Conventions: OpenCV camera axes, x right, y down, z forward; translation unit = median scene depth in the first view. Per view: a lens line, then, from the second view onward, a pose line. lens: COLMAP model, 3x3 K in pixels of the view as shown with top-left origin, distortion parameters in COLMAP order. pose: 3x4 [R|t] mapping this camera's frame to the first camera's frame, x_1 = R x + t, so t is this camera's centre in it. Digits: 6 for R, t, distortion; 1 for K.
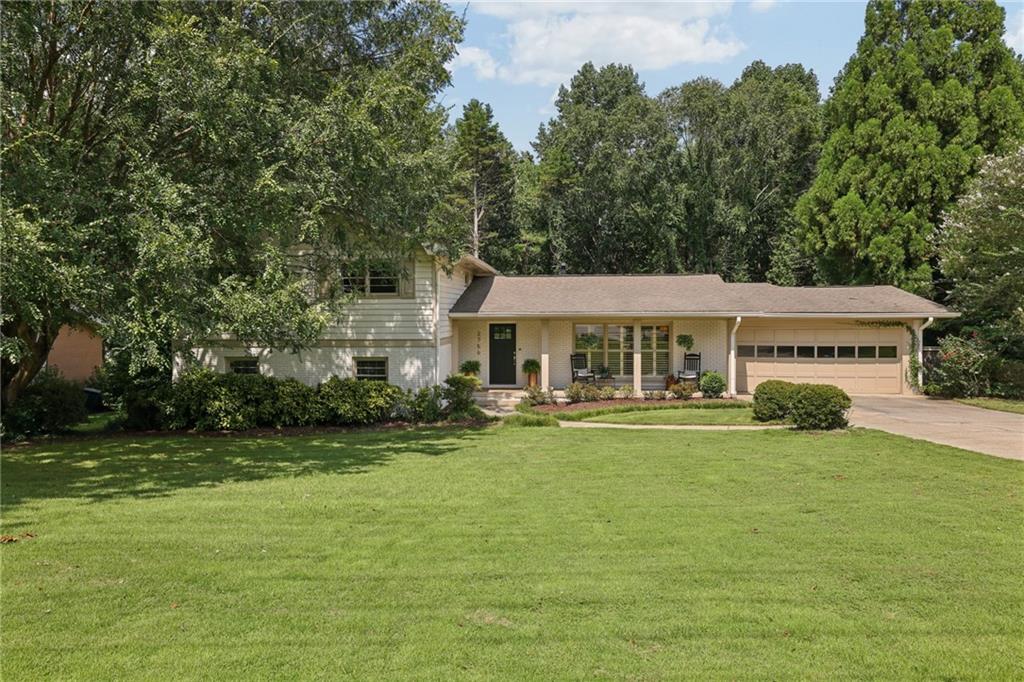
lens RADIAL K [[769.8, 0, 509.8], [0, 769.8, 337.2], [0, 0, 1]] dist [0.050304, 0.013518]
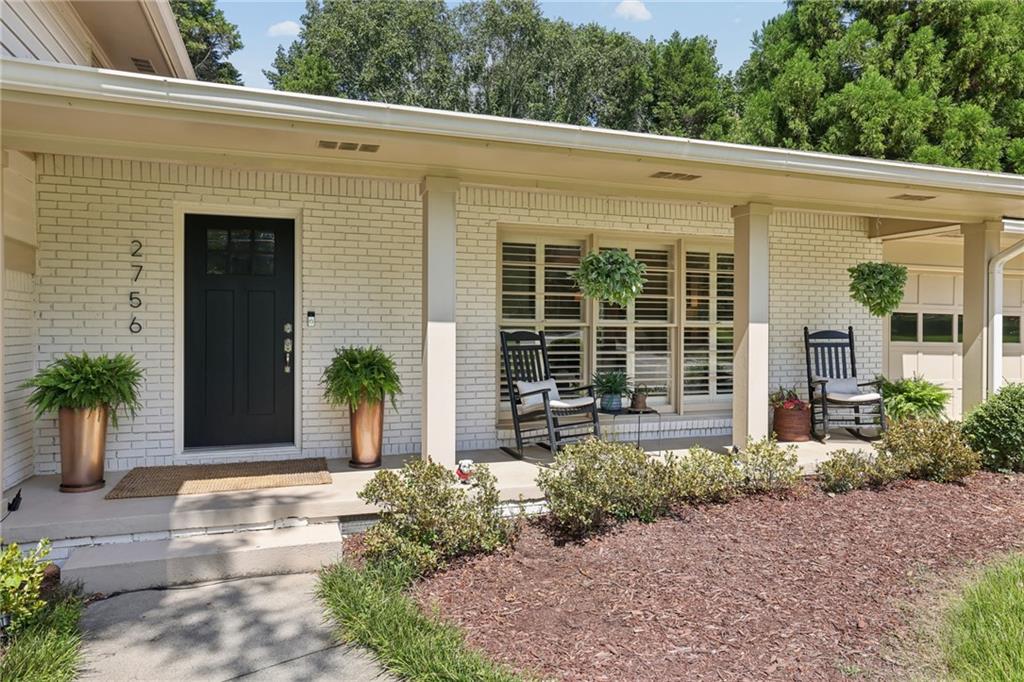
lens RADIAL K [[650.7, 0, 514.9], [0, 650.7, 341.4], [0, 0, 1]] dist [0.005030, 0.001208]
pose [[0.913808, 0.000608, 0.406146, -0.017165], [0.005068, 0.999904, -0.012902, 0.033954], [-0.406115, 0.013848, 0.913717, 0.899761]]
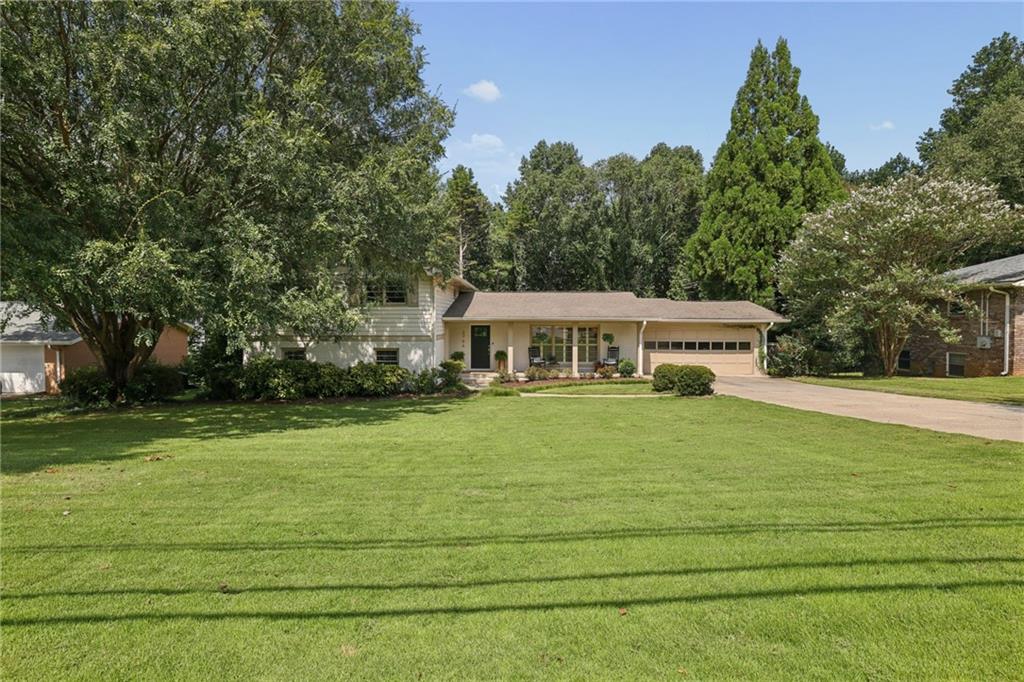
lens RADIAL K [[562.1, 0, 509.0], [0, 562.1, 335.6], [0, 0, 1]] dist [0.001596, -0.000471]
pose [[0.999070, 0.005868, 0.042711, -0.001257], [-0.005699, 0.999975, -0.004071, 0.006143], [-0.042734, 0.003824, 0.999079, -0.033806]]
